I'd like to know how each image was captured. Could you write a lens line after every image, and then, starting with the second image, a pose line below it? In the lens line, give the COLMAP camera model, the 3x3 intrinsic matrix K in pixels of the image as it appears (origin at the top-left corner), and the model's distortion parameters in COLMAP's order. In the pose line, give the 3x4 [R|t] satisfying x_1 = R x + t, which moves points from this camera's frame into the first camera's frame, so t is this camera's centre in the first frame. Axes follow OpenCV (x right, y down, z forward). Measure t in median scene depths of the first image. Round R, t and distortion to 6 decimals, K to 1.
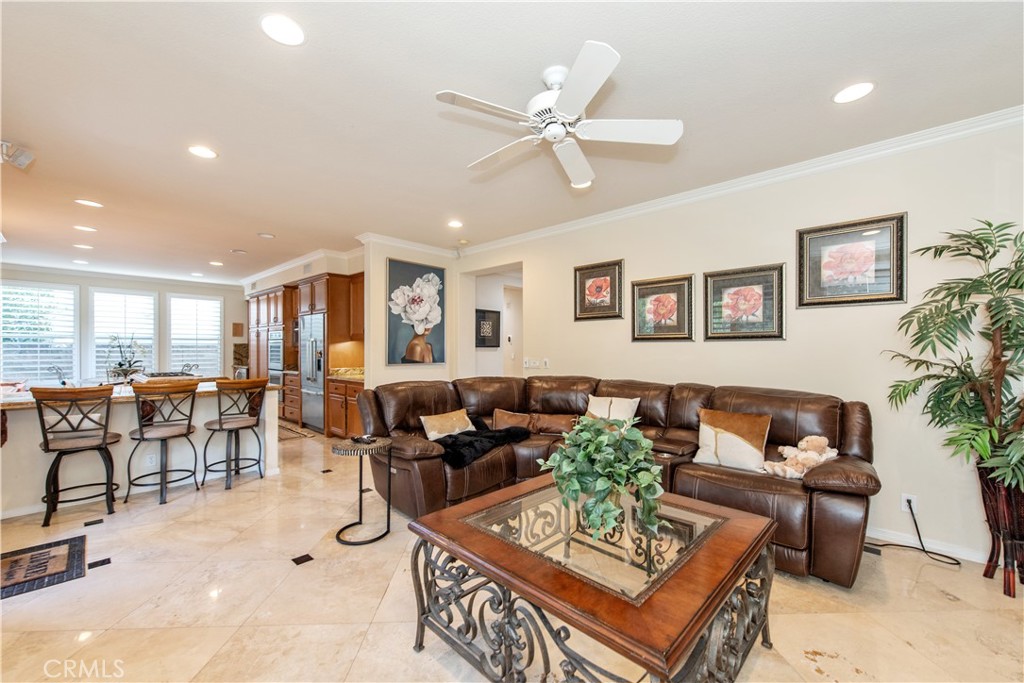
lens RADIAL K [[407.0, 0, 511.7], [0, 407.0, 345.7], [0, 0, 1]] dist [-0.002516, -0.000181]
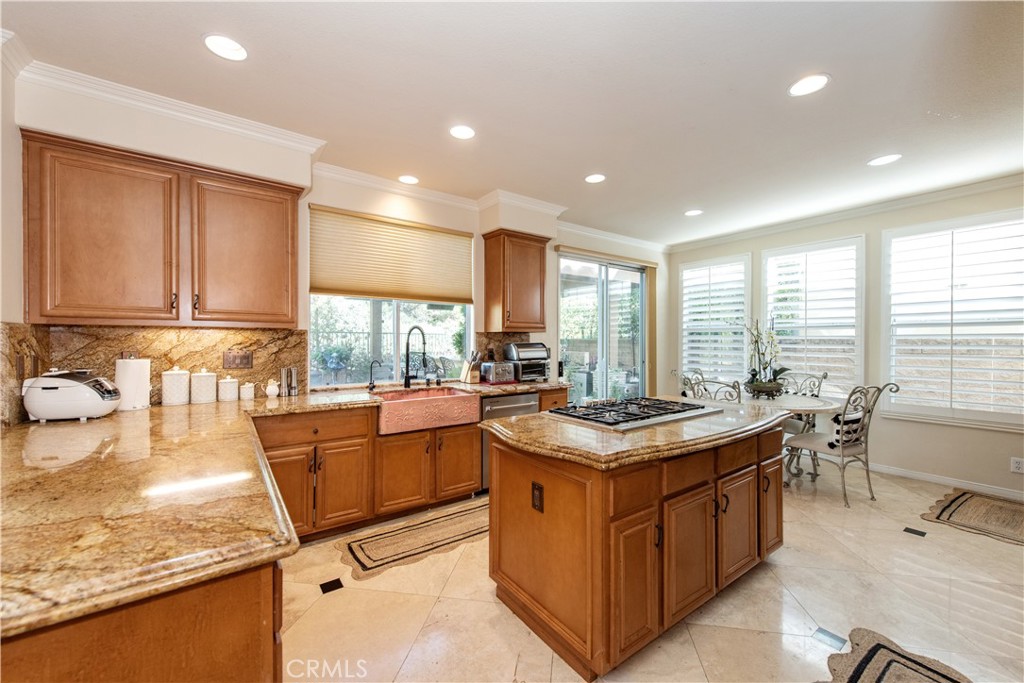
lens RADIAL K [[407.0, 0, 512.8], [0, 407.0, 341.1], [0, 0, 1]] dist [-0.002516, -0.000181]
pose [[-0.175597, 0.000040, -0.984462, -0.320567], [0.001972, 0.999998, -0.000311, 0.000289], [0.984460, -0.001995, -0.175597, 0.672280]]
